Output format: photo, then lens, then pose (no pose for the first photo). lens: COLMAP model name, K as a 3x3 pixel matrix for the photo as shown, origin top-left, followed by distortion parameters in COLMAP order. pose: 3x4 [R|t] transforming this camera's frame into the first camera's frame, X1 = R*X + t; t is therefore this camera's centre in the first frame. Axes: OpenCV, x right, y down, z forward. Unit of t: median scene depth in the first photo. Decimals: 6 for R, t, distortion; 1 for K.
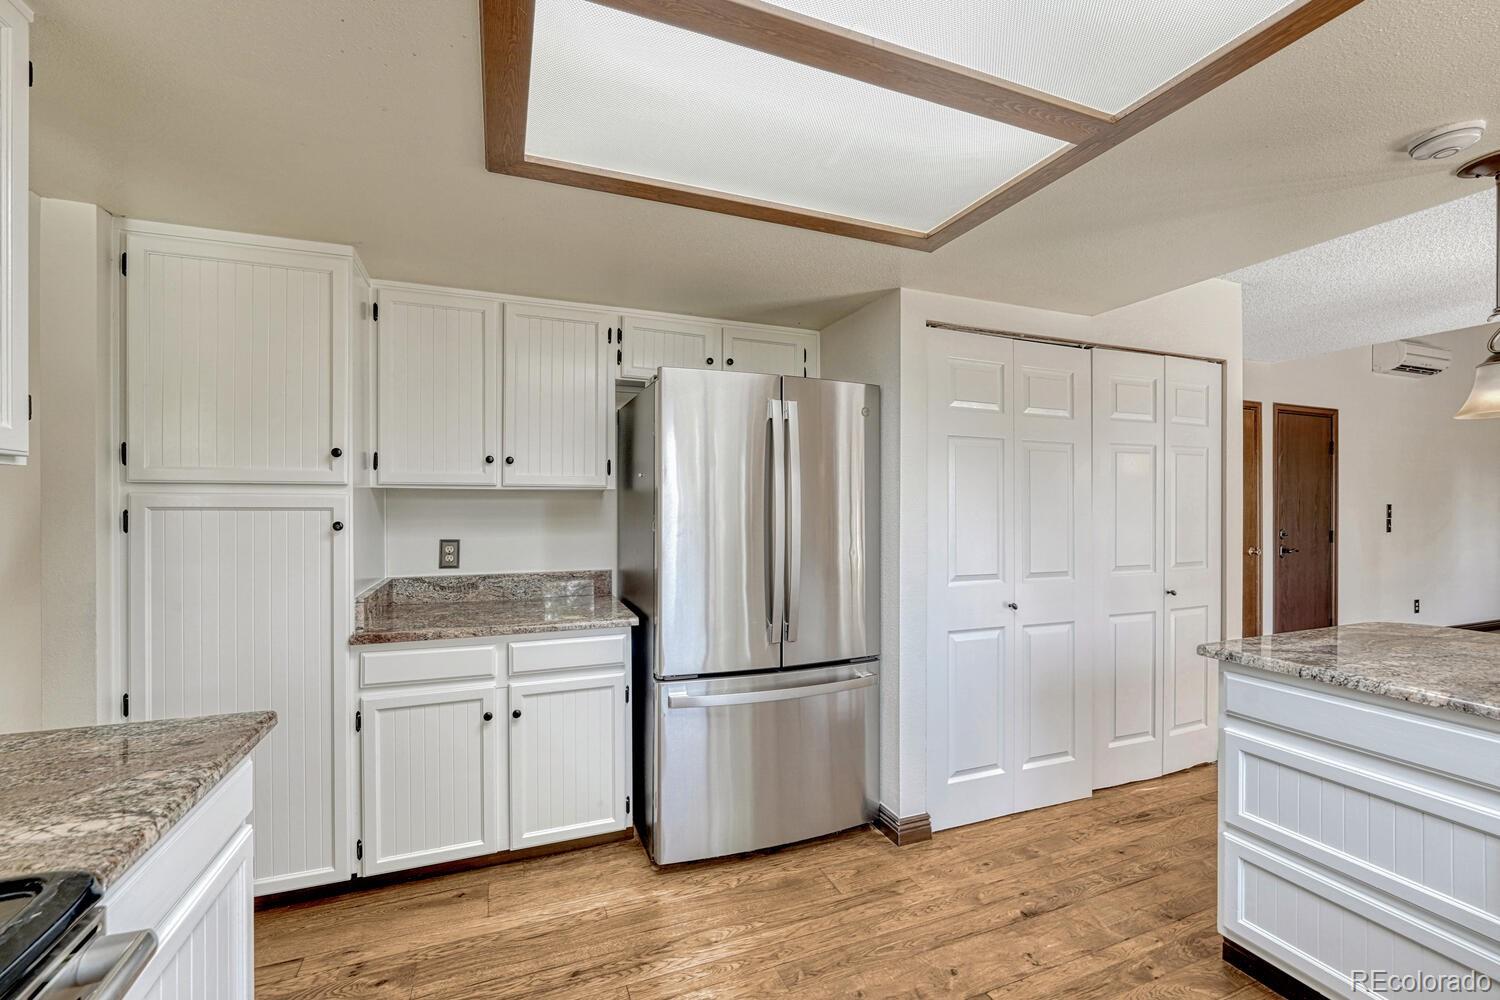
lens RADIAL K [[619.8, 0, 741.9], [0, 619.8, 501.3], [0, 0, 1]] dist [-0.011218, 0.000150]
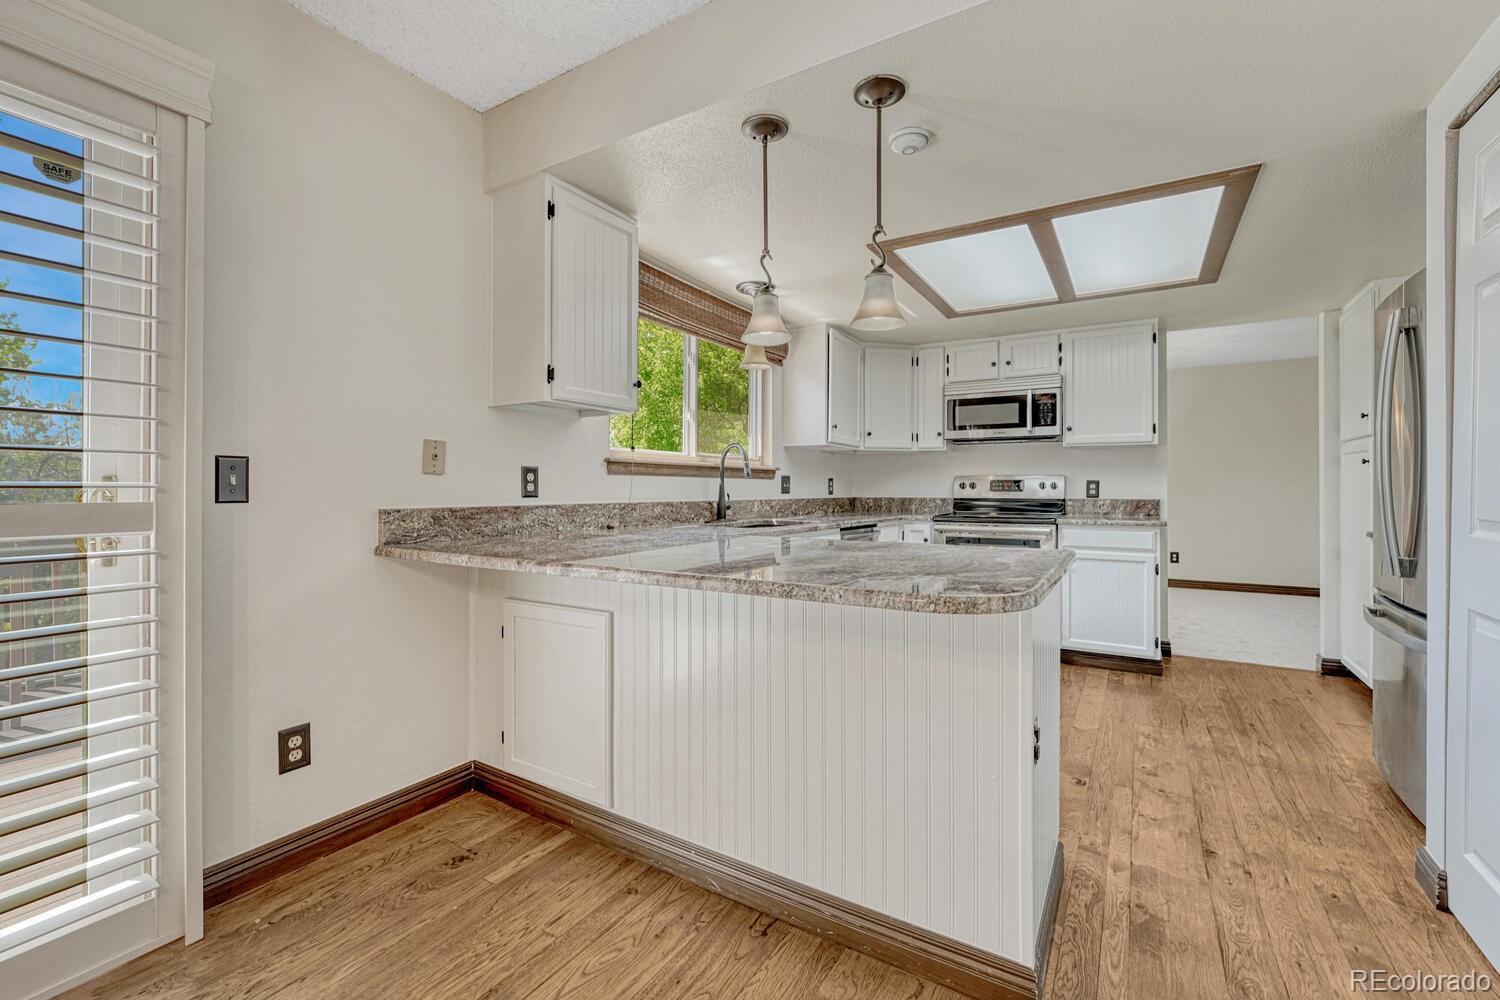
lens RADIAL K [[619.8, 0, 751.9], [0, 619.8, 490.6], [0, 0, 1]] dist [-0.011218, 0.000150]
pose [[-0.795612, 0.000480, -0.605807, 1.430197], [0.000613, 1.000000, -0.000012, 0.104097], [0.605807, -0.000381, -0.795612, 1.184222]]
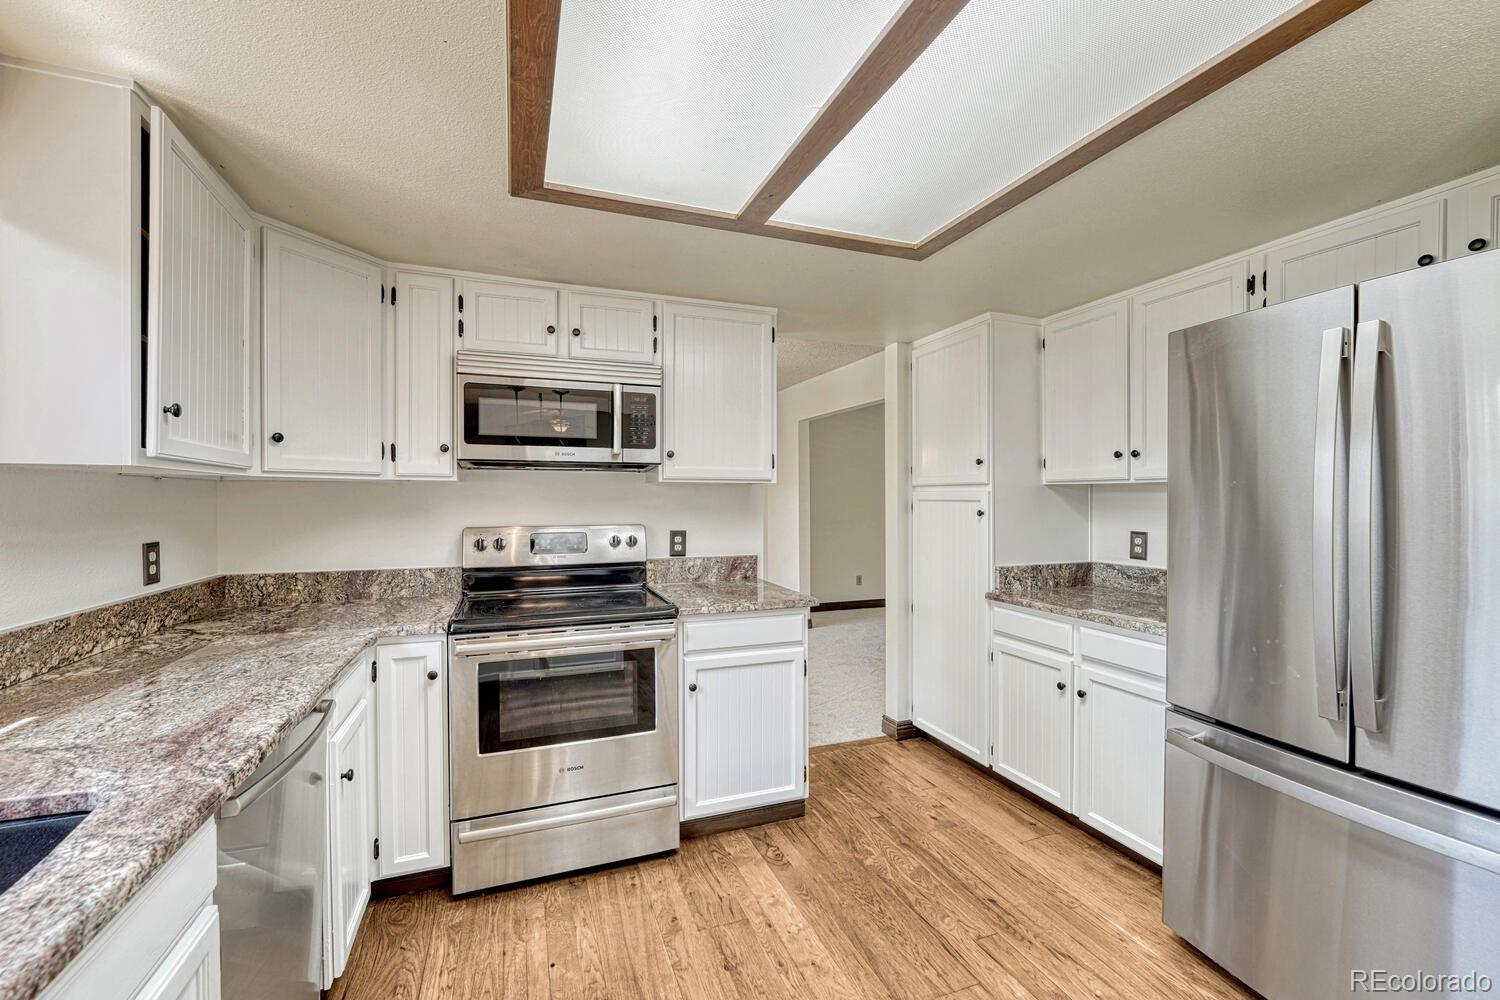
lens RADIAL K [[619.8, 0, 747.1], [0, 619.8, 500.2], [0, 0, 1]] dist [-0.011218, 0.000150]
pose [[-0.015343, 0.001342, -0.999881, 0.709604], [0.006391, 0.999979, 0.001244, 0.003764], [0.999862, -0.006371, -0.015351, 0.439569]]
